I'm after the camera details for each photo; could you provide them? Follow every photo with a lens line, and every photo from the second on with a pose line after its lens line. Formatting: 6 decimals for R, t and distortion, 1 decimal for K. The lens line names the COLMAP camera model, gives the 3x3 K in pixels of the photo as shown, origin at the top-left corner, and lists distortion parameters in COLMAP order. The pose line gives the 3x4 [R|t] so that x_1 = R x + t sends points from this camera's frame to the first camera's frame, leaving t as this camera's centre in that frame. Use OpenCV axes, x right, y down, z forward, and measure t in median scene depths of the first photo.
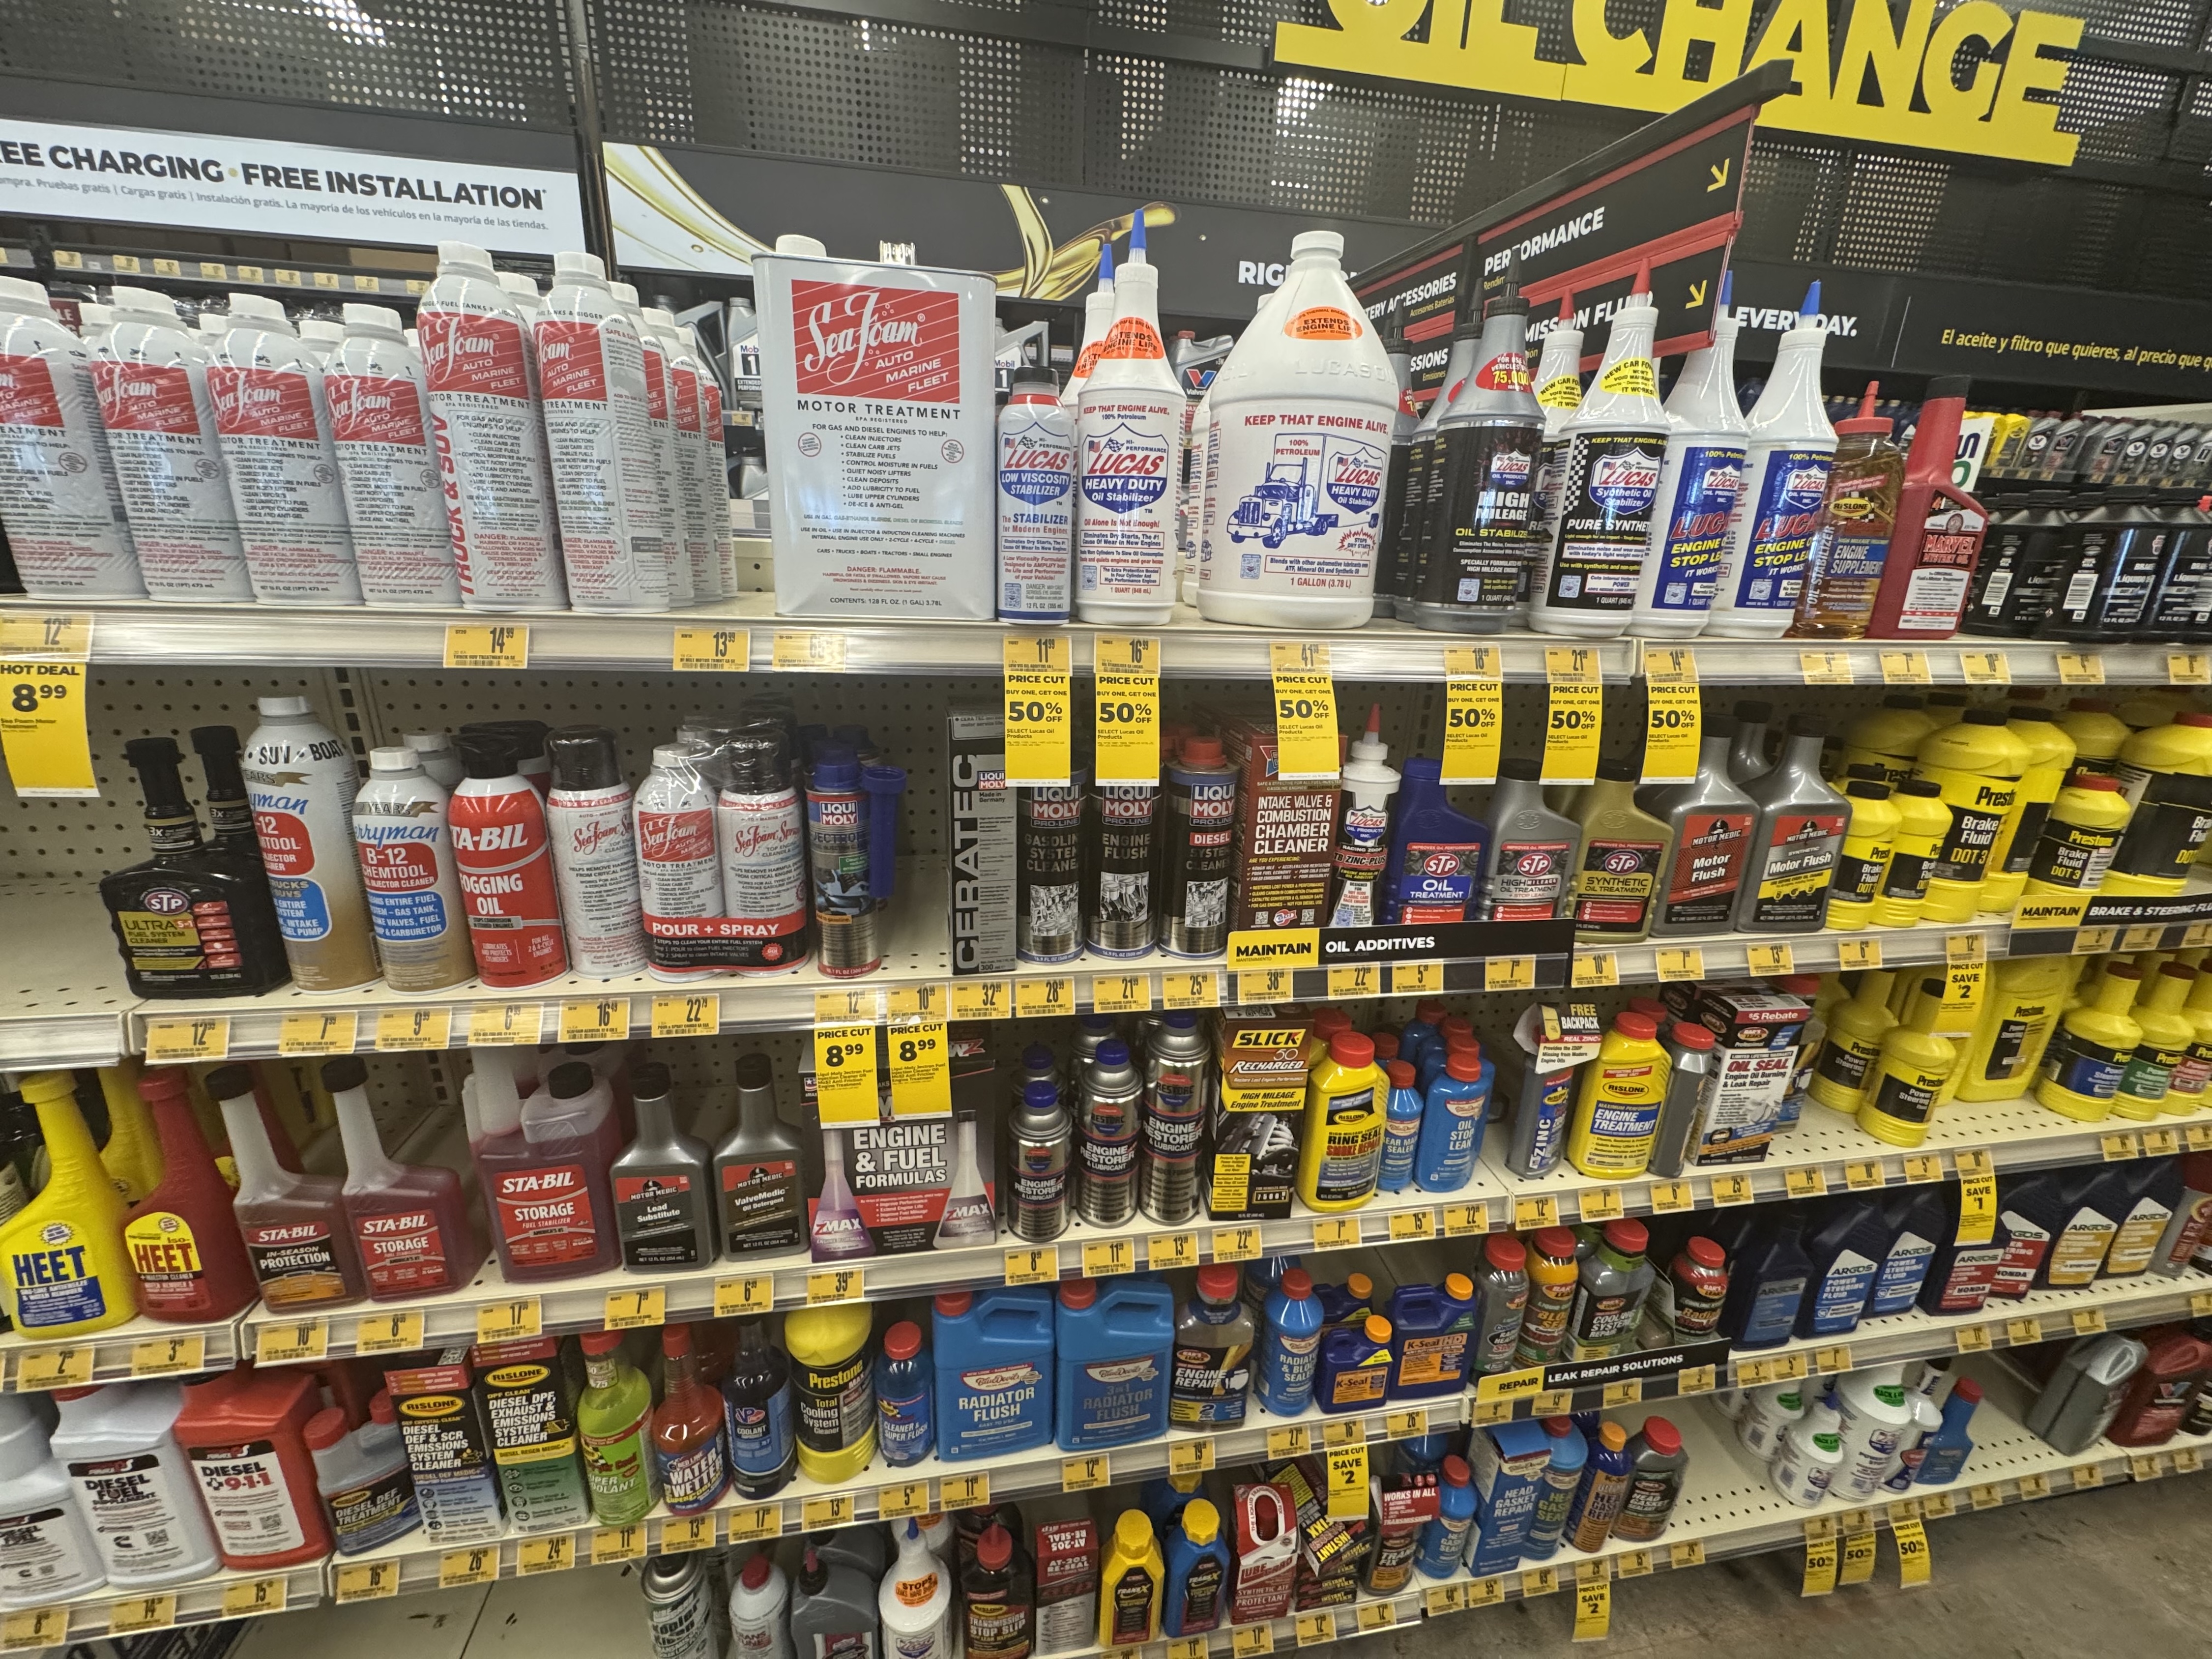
lens RADIAL K [[876.8, 0, 1096.2], [0, 876.8, 838.4], [0, 0, 1]] dist [-0.002414, 0.001752]
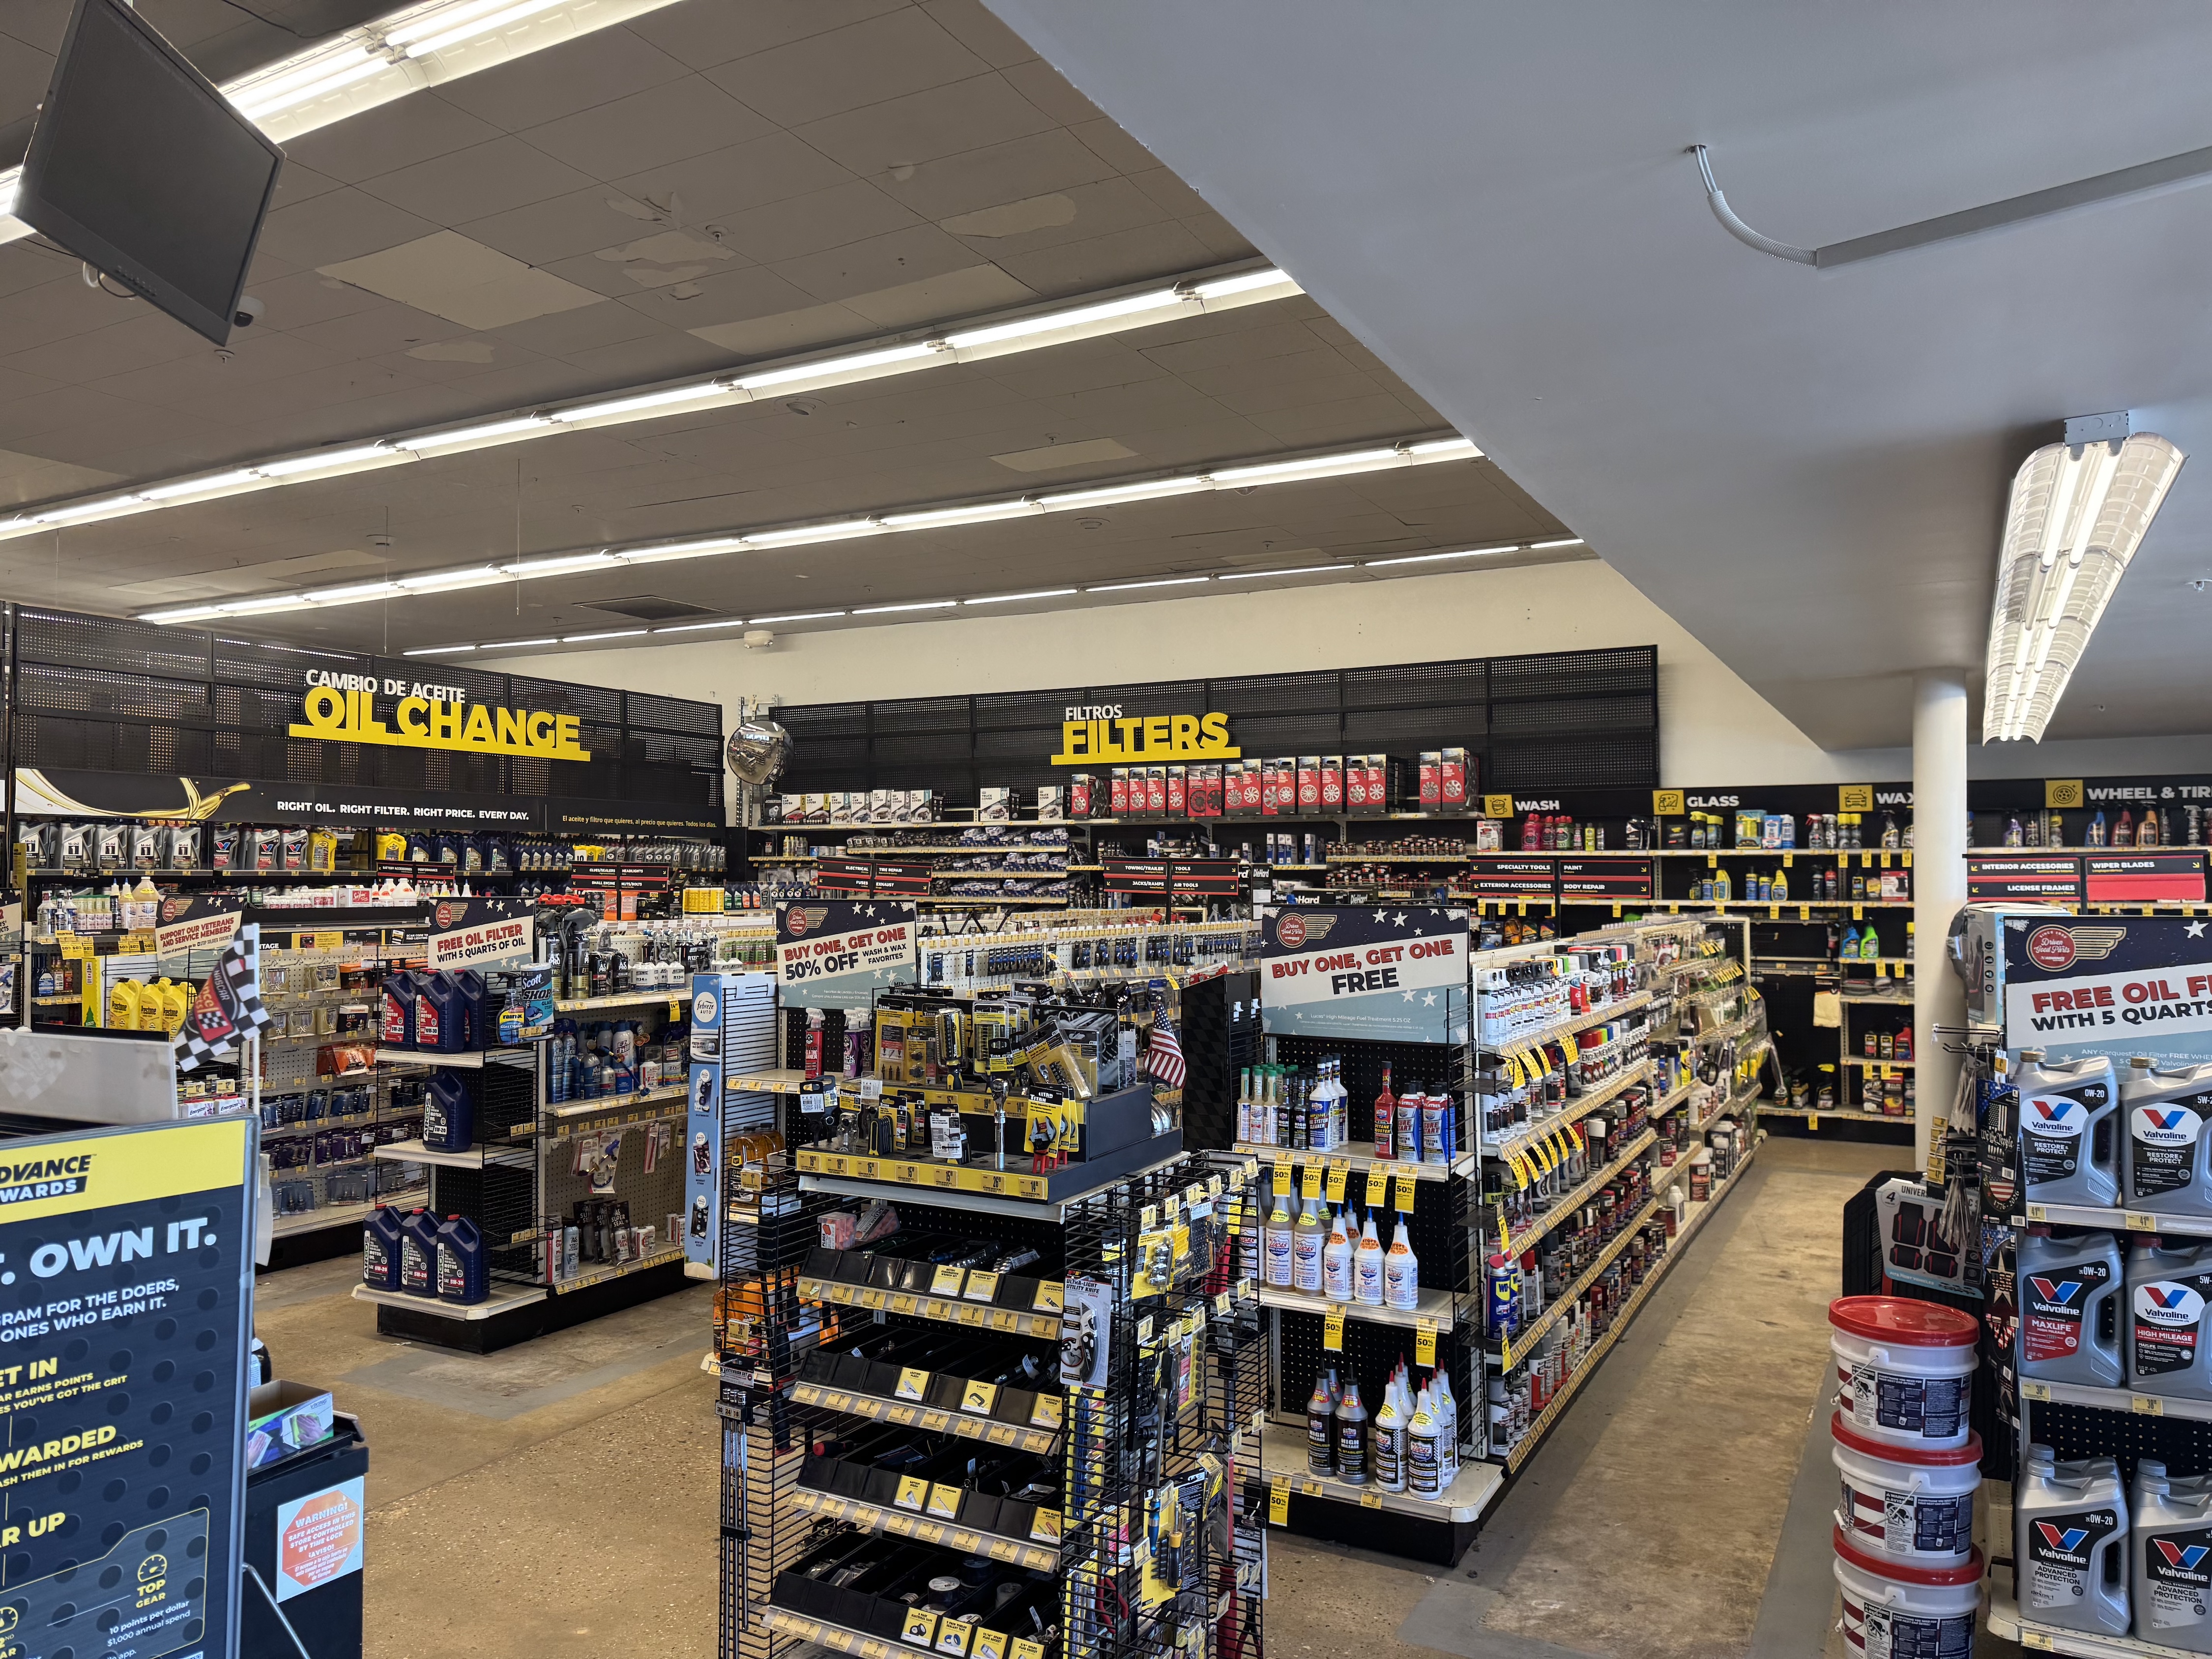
lens RADIAL K [[1555.3, 0, 1135.4], [0, 1555.3, 828.5], [0, 0, 1]] dist [0.041690, -0.061468]
pose [[0.608289, -0.004416, 0.793703, -2.077325], [0.283897, 0.935040, -0.212374, 1.129049], [-0.741207, 0.354515, 0.570028, -3.617779]]
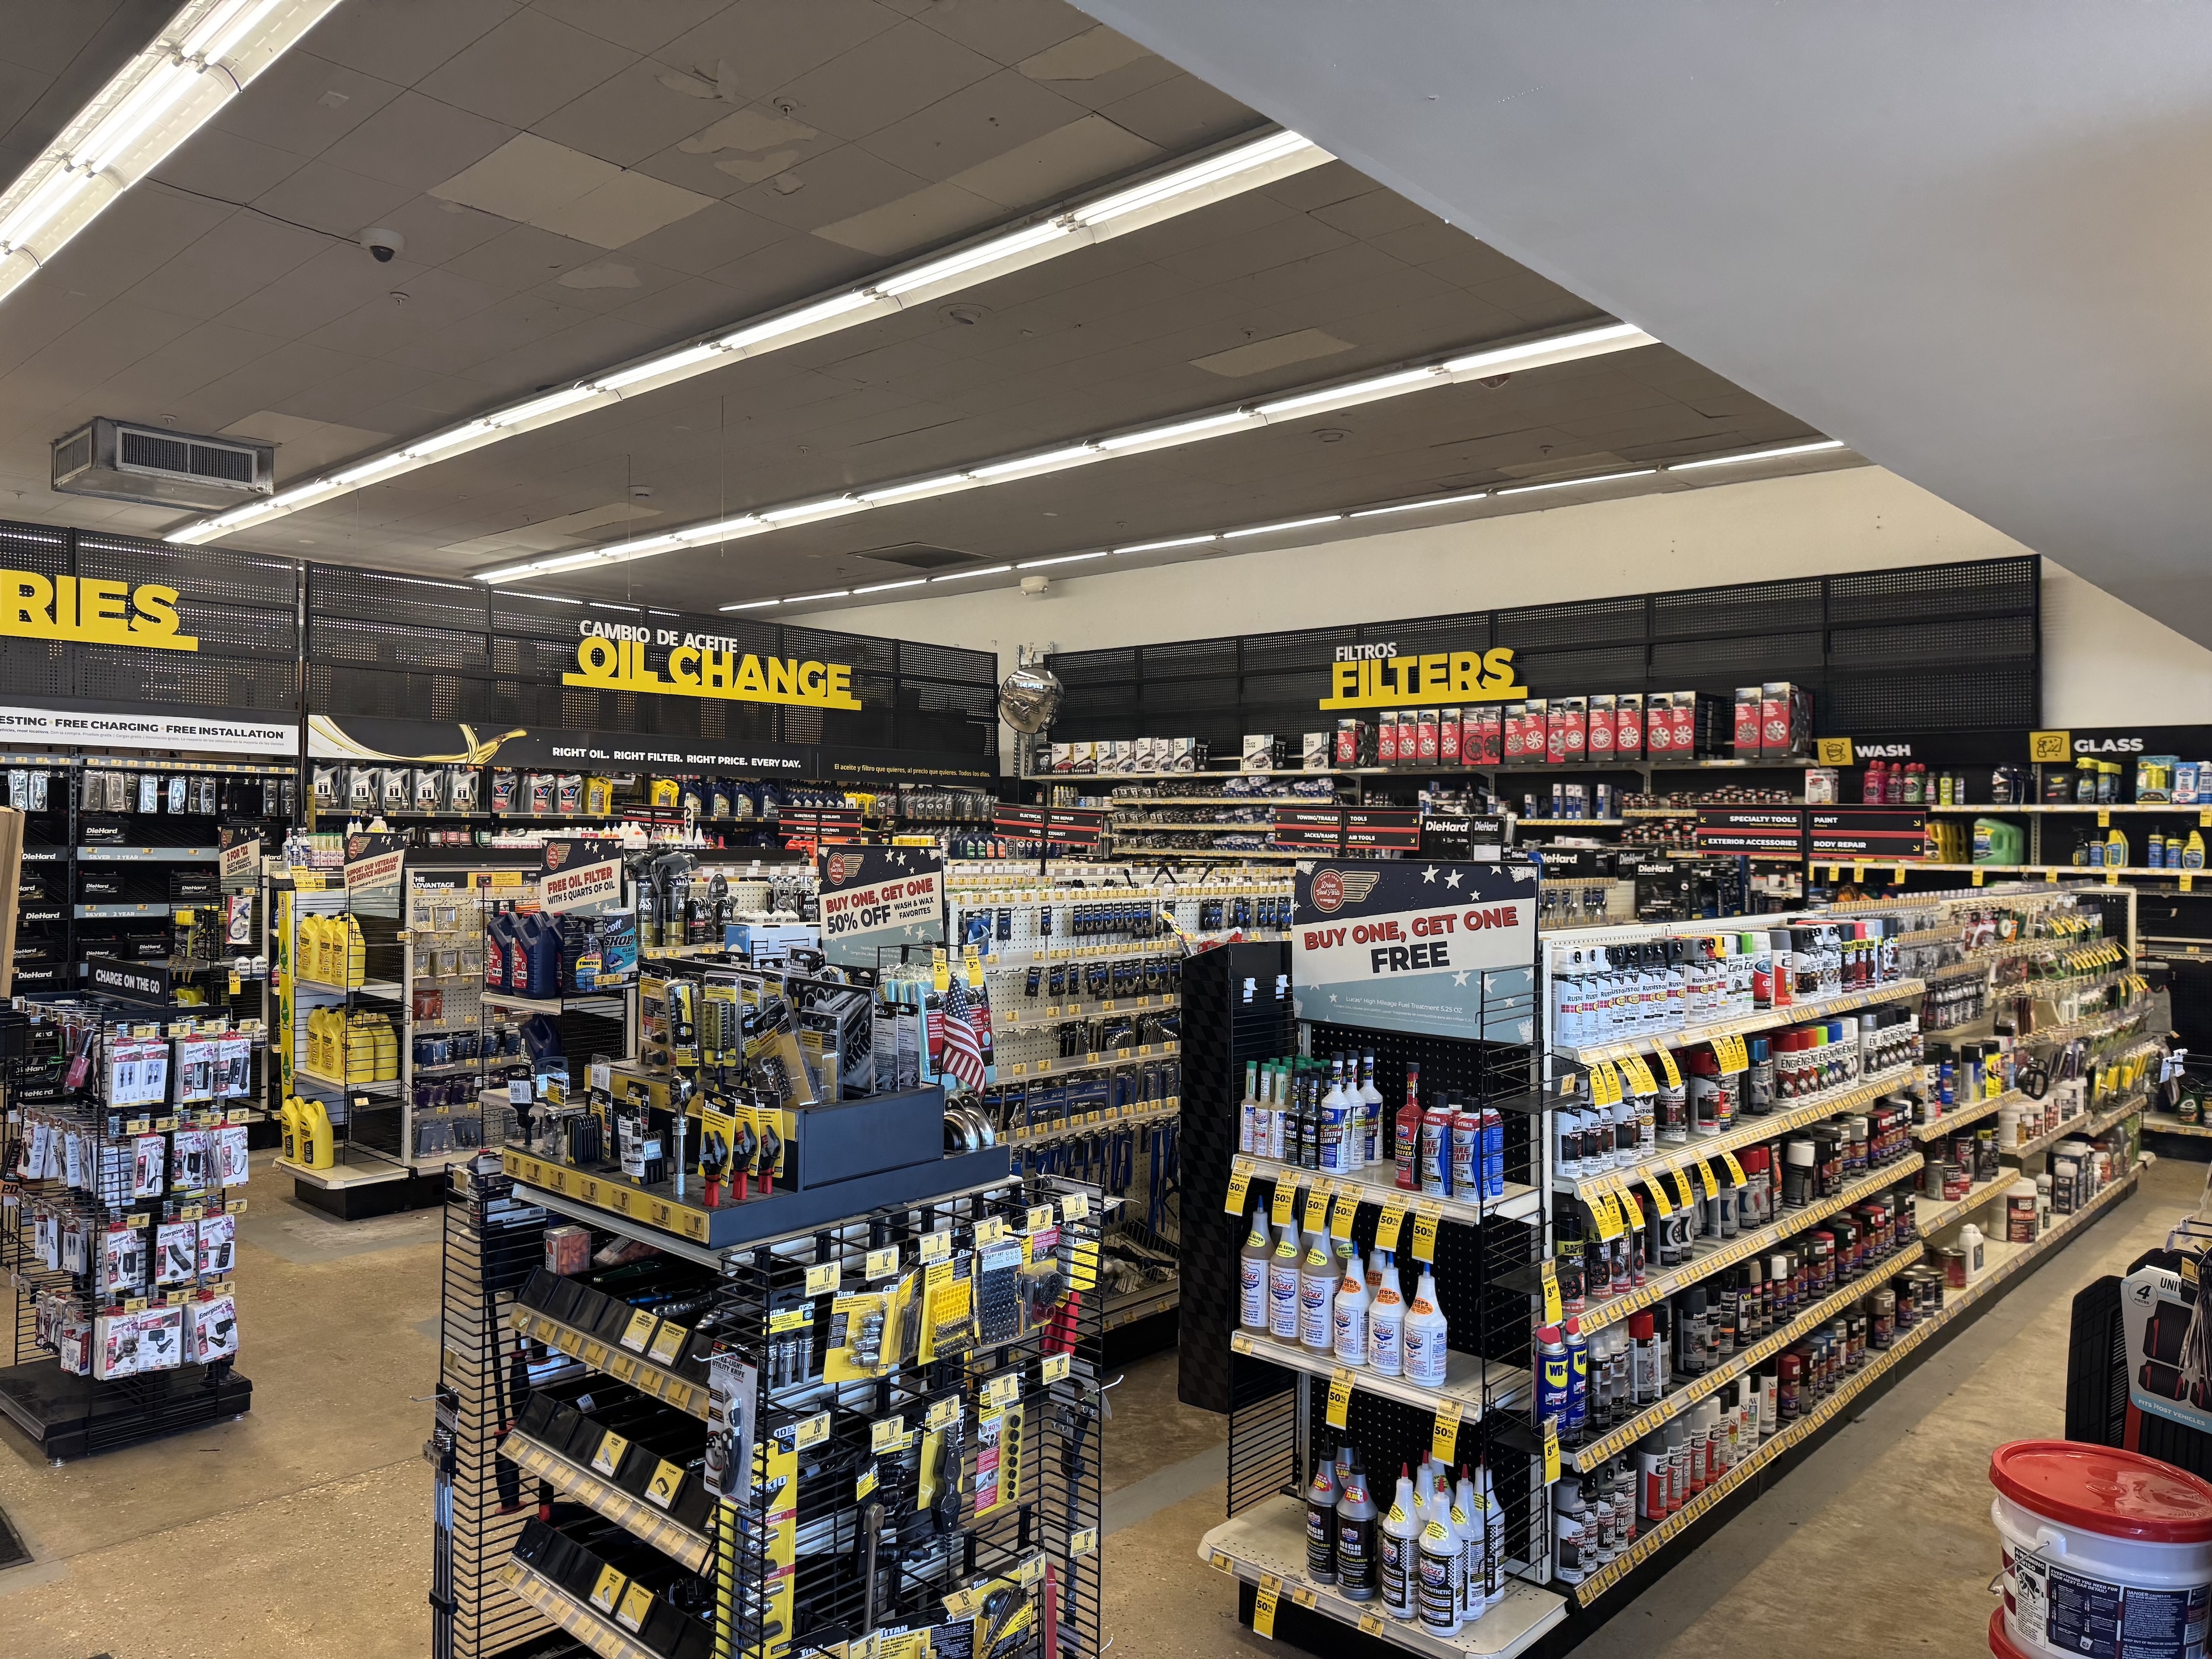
lens RADIAL K [[1555.3, 0, 1122.8], [0, 1555.3, 842.9], [0, 0, 1]] dist [0.041690, -0.061468]
pose [[0.787800, -0.024523, 0.615443, -1.501828], [0.217534, 0.945891, -0.240766, 1.174679], [-0.576238, 0.323555, 0.750507, -3.666447]]
